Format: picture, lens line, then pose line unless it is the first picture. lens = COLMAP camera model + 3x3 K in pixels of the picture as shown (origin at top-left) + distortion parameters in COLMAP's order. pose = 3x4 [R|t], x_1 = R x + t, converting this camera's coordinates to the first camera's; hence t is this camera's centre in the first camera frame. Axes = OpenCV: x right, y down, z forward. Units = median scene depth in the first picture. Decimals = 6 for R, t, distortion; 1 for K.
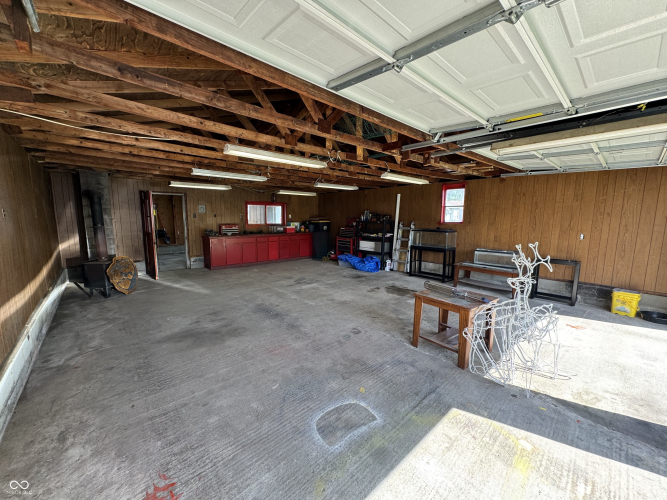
lens RADIAL K [[265.6, 0, 332.7], [0, 265.6, 249.6], [0, 0, 1]] dist [-0.002840, 0.000500]
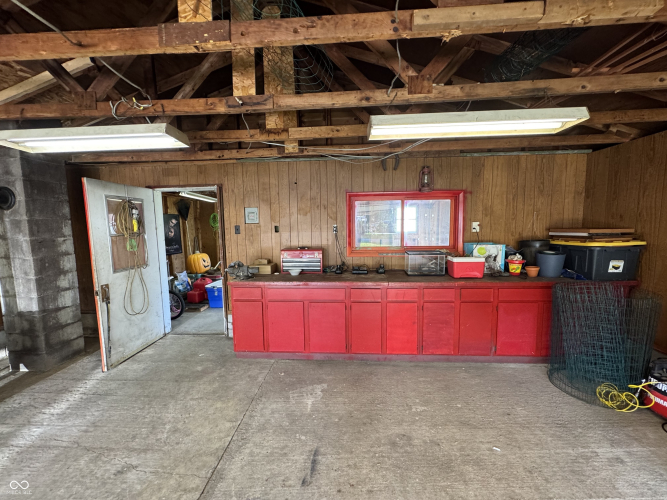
lens RADIAL K [[265.6, 0, 332.7], [0, 265.6, 249.6], [0, 0, 1]] dist [-0.002840, 0.000500]
pose [[0.707661, 0.049275, -0.704832, -0.073042], [-0.068558, 0.997647, 0.000912, -0.133961], [0.703218, 0.047677, 0.709374, 1.005883]]
